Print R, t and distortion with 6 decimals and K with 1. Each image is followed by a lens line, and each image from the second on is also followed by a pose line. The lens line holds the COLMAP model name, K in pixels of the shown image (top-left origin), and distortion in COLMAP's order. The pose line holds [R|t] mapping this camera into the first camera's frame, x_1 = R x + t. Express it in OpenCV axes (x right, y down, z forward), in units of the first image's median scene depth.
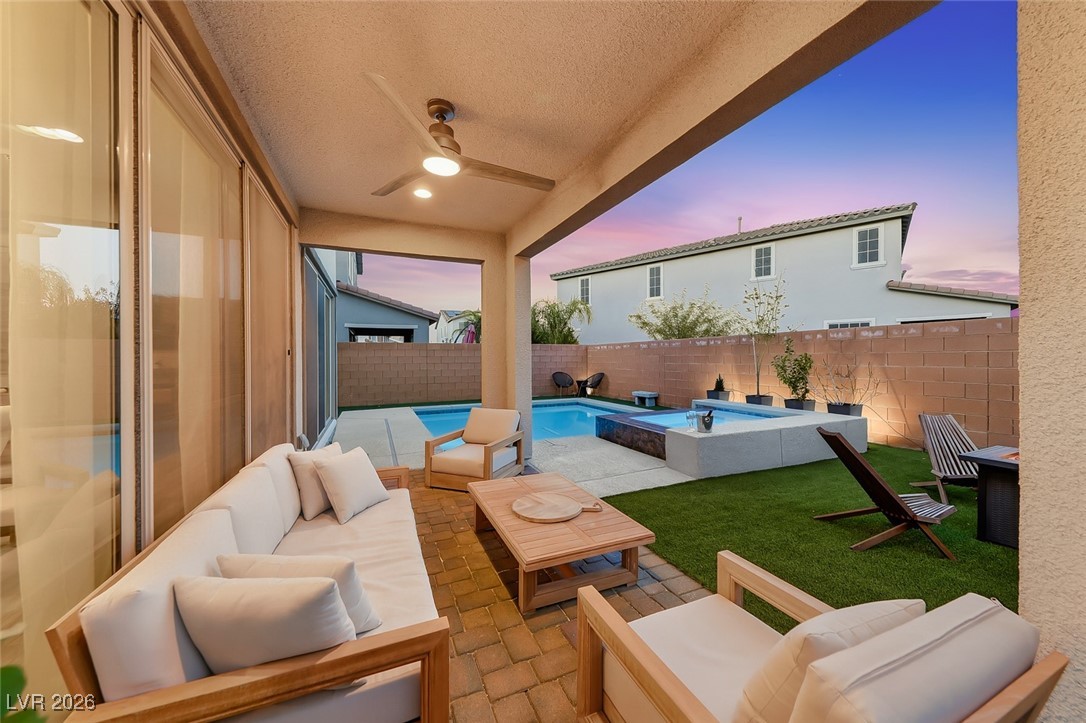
lens RADIAL K [[375.5, 0, 543.0], [0, 375.5, 361.5], [0, 0, 1]] dist [0.007483, 0.000011]
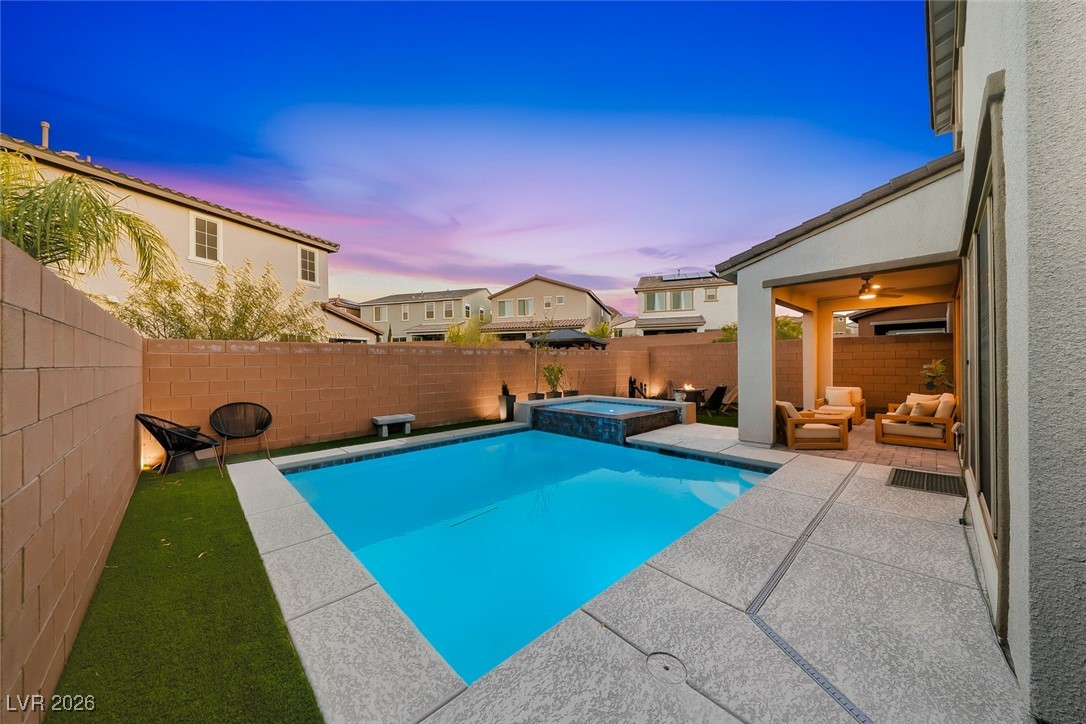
lens RADIAL K [[375.6, 0, 541.7], [0, 375.6, 363.4], [0, 0, 1]] dist [0.019610, -0.007590]
pose [[-0.343435, 0.009033, 0.939133, -0.491078], [0.021178, 0.999774, -0.001872, -0.011056], [-0.938938, 0.019246, -0.343548, 0.950842]]
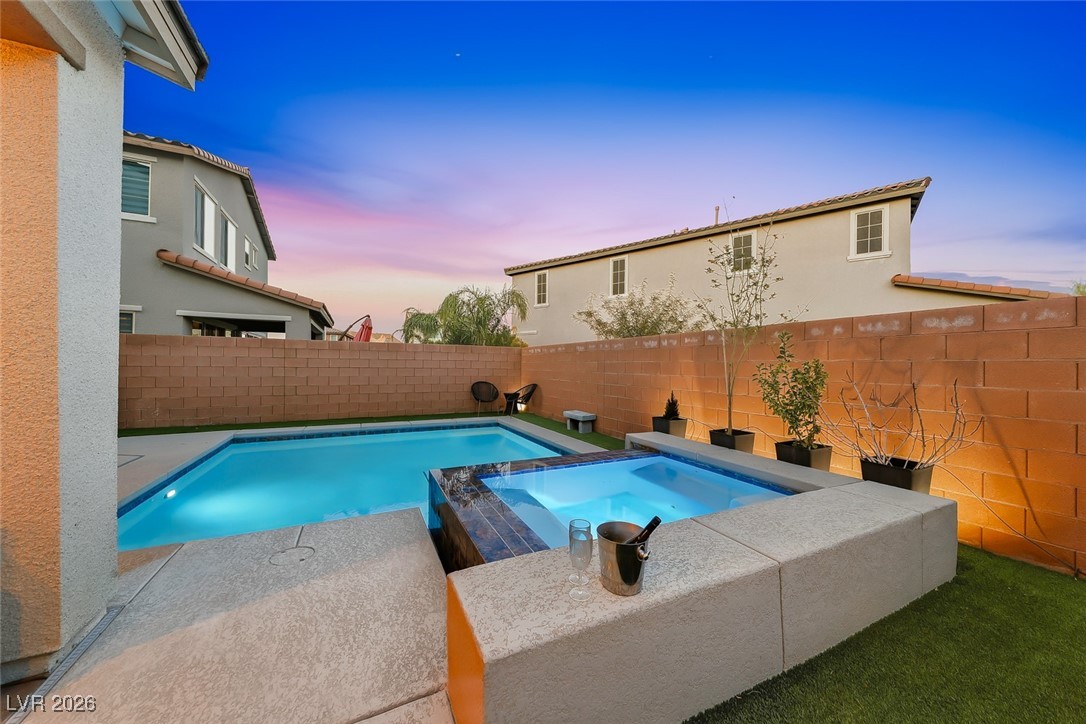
lens RADIAL K [[375.6, 0, 541.7], [0, 375.6, 363.4], [0, 0, 1]] dist [0.019610, -0.007590]
pose [[0.999022, 0.017924, 0.040410, 0.163515], [-0.017400, 0.999761, -0.013268, -0.001595], [-0.040638, 0.012552, 0.999095, 0.274023]]
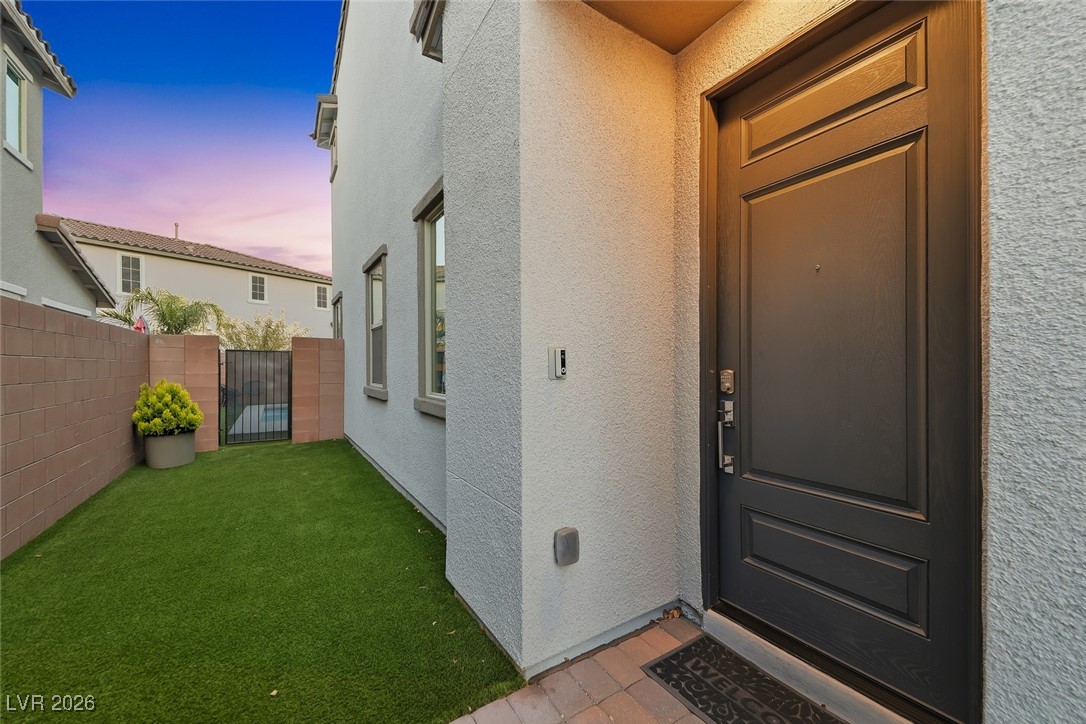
lens RADIAL K [[421.9, 0, 543.0], [0, 421.9, 362.0], [0, 0, 1]] dist [0.000502, 0.000020]
pose [[-0.165852, 0.013444, 0.986059, -1.313032], [0.014360, 0.999834, -0.011217, -0.000798], [-0.986046, 0.012300, -0.166017, 0.486057]]
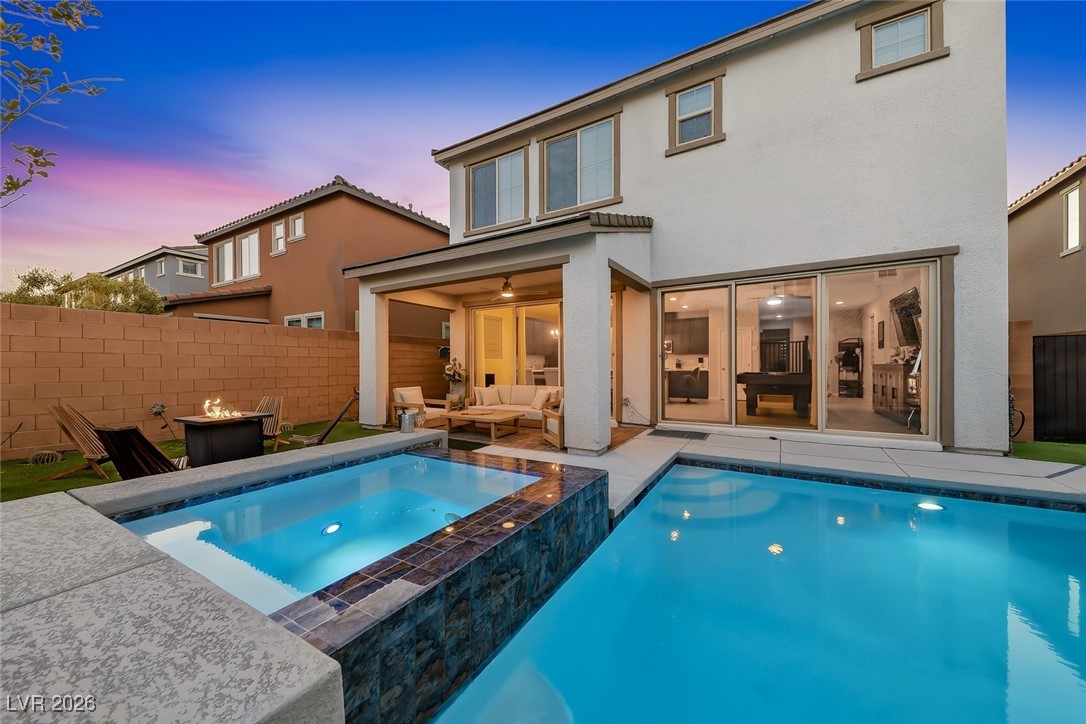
lens RADIAL K [[391.5, 0, 541.5], [0, 391.5, 368.3], [0, 0, 1]] dist [0.008010, -0.000281]
pose [[-0.809571, 0.015100, -0.586827, 0.290825], [0.006127, 0.999832, 0.017274, 0.004676], [0.586989, 0.010389, -0.809528, 0.803086]]
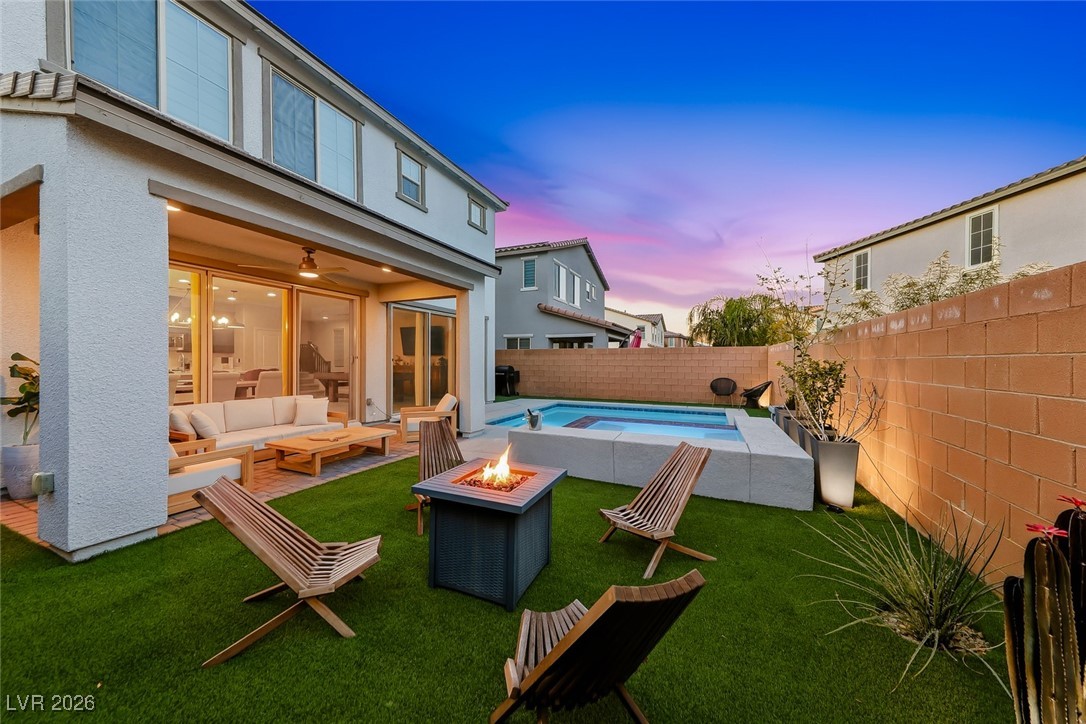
lens RADIAL K [[375.6, 0, 541.7], [0, 375.6, 363.4], [0, 0, 1]] dist [0.019610, -0.007590]
pose [[0.671190, 0.011159, -0.741202, 0.500000], [-0.014189, 0.999897, 0.002204, -0.002883], [0.741150, 0.009037, 0.671279, 0.110801]]
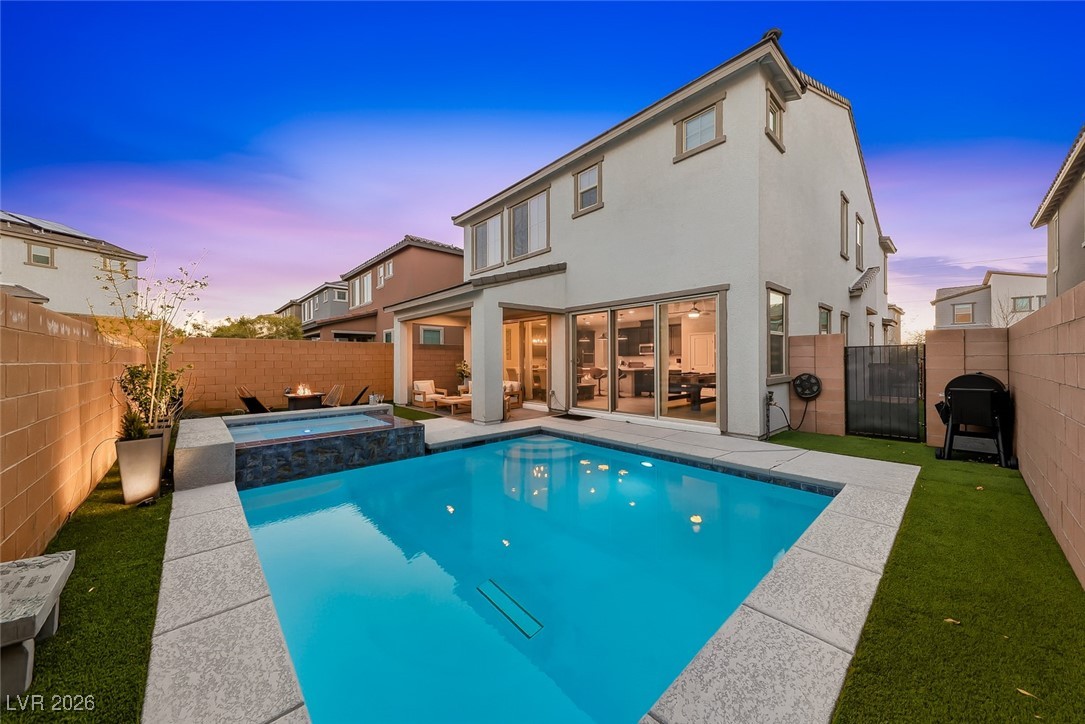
lens RADIAL K [[375.2, 0, 541.2], [0, 375.2, 363.4], [0, 0, 1]] dist [0.019610, -0.007590]
pose [[-0.946408, 0.013570, -0.322687, 0.093572], [0.008186, 0.999804, 0.018037, -0.014887], [0.322869, 0.014429, -0.946334, 1.195535]]
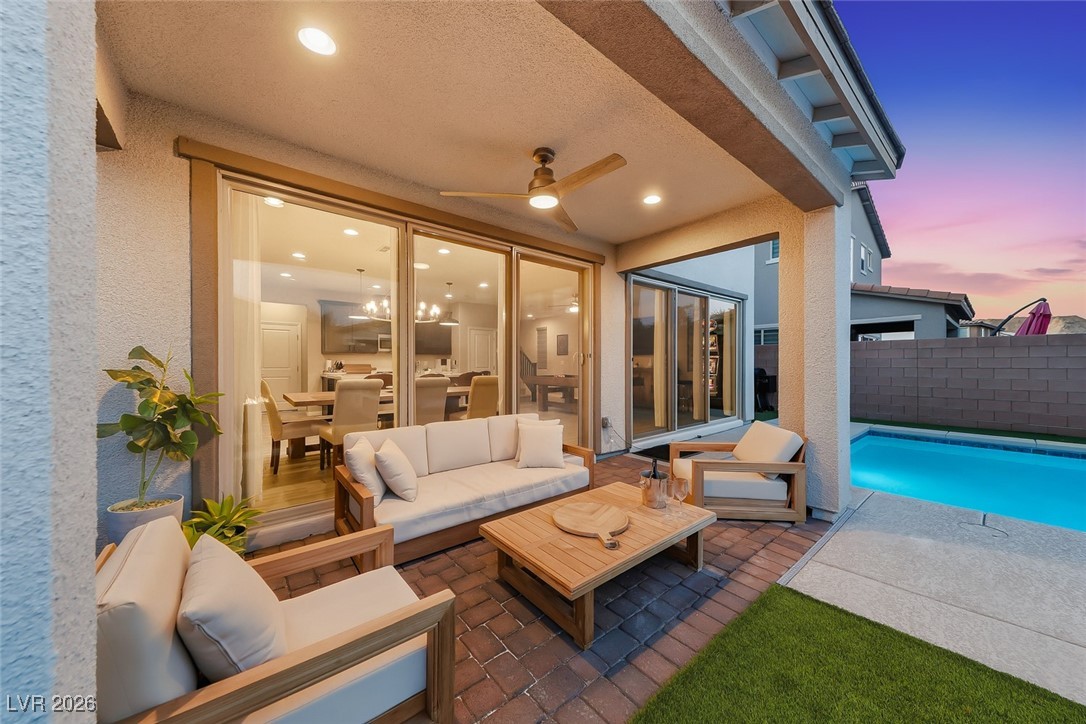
lens RADIAL K [[375.6, 0, 541.7], [0, 375.6, 363.4], [0, 0, 1]] dist [0.019610, -0.007590]
pose [[0.271791, 0.004689, -0.962345, 0.194968], [-0.009343, 0.999954, 0.002234, 0.001391], [0.962311, 0.008385, 0.271823, 0.141907]]
